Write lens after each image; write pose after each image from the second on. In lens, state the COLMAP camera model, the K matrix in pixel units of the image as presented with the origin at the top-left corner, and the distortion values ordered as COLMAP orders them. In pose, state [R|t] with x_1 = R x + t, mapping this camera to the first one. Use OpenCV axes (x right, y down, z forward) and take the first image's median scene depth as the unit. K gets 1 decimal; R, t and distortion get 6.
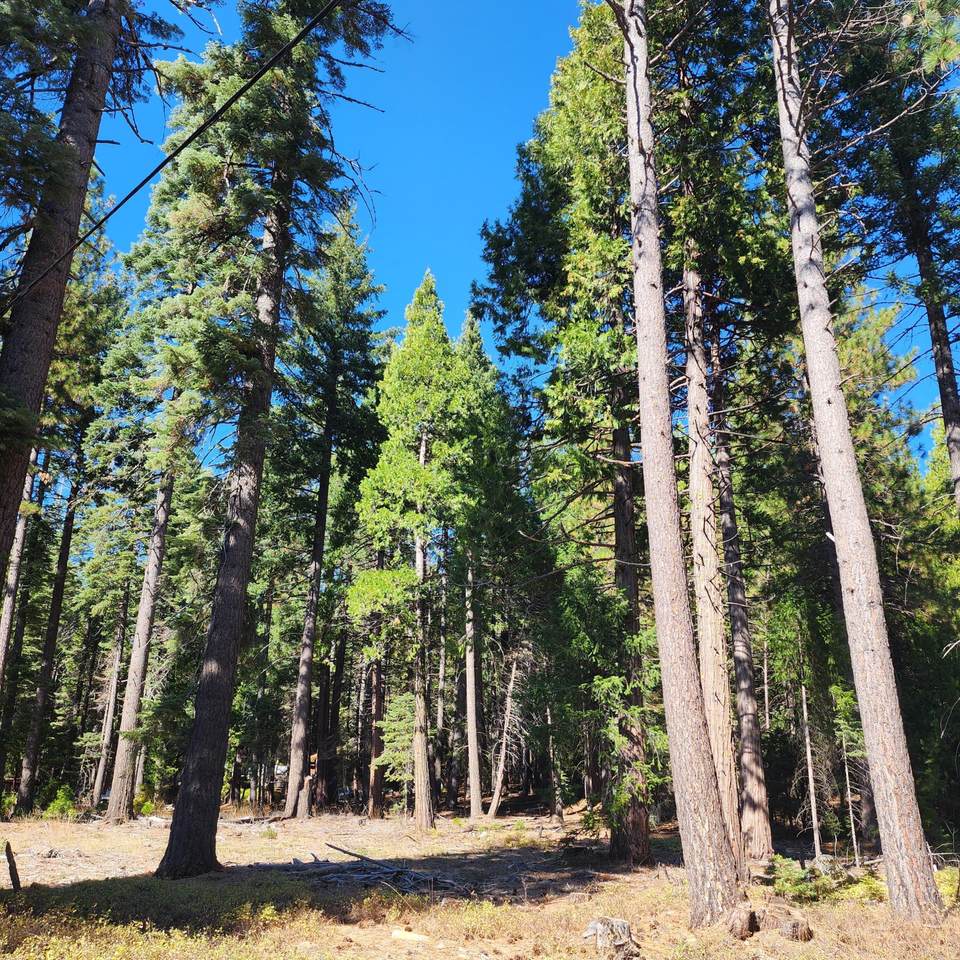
lens RADIAL K [[856.0, 0, 480.0], [0, 856.0, 480.0], [0, 0, 1]] dist [0.044402, -0.001617]
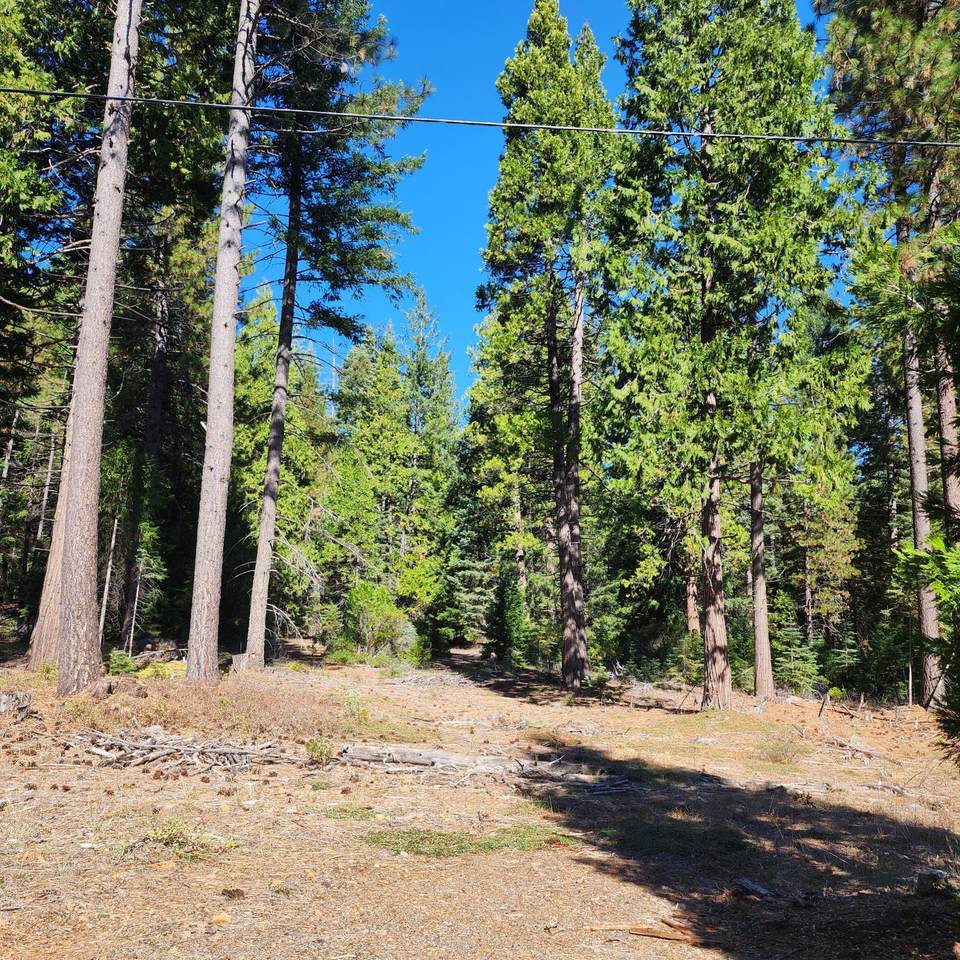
lens RADIAL K [[840.6, 0, 476.1], [0, 840.6, 464.9], [0, 0, 1]] dist [0.038848, -0.024681]
pose [[0.680299, 0.146348, 0.718175, -0.212155], [-0.274422, 0.959448, 0.064435, -0.067718], [-0.679621, -0.240918, 0.692873, -0.188905]]
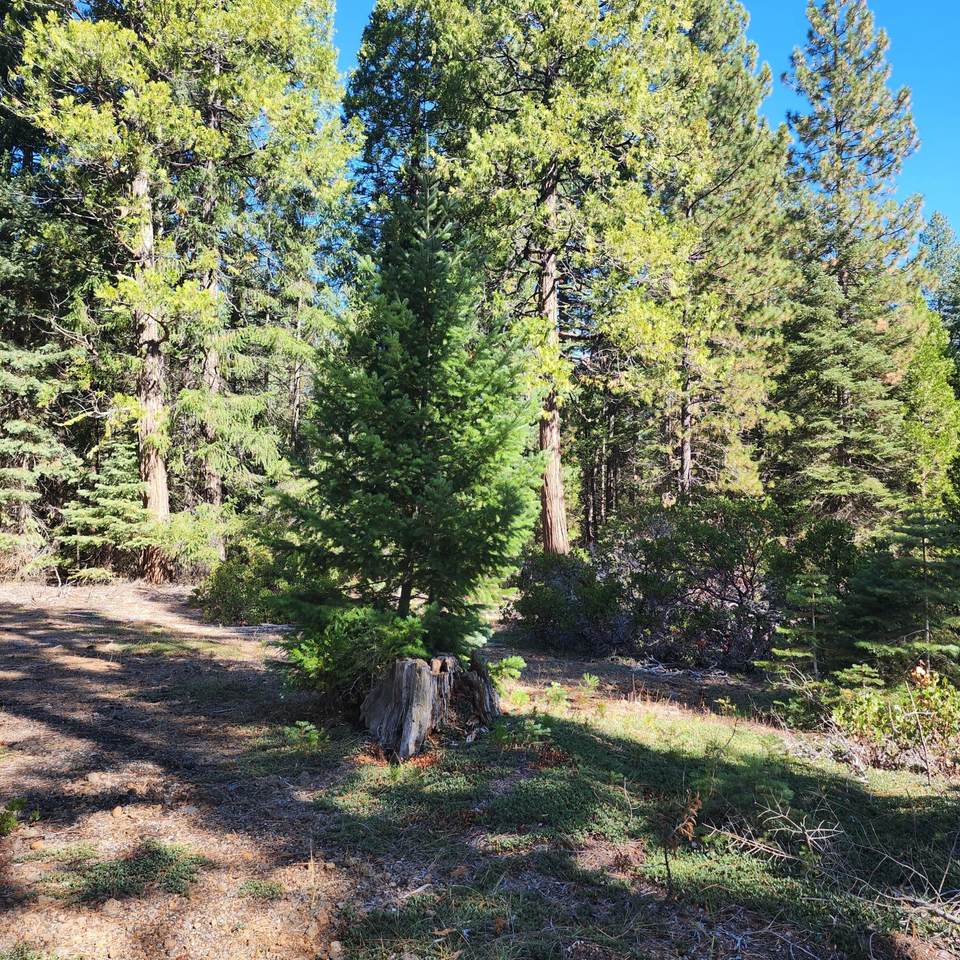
lens RADIAL K [[840.6, 0, 476.1], [0, 840.6, 464.9], [0, 0, 1]] dist [0.038848, -0.024681]
pose [[0.140525, 0.066158, 0.987864, 0.331725], [-0.350530, 0.936463, -0.012852, 0.141739], [-0.925949, -0.344470, 0.154786, 0.356073]]
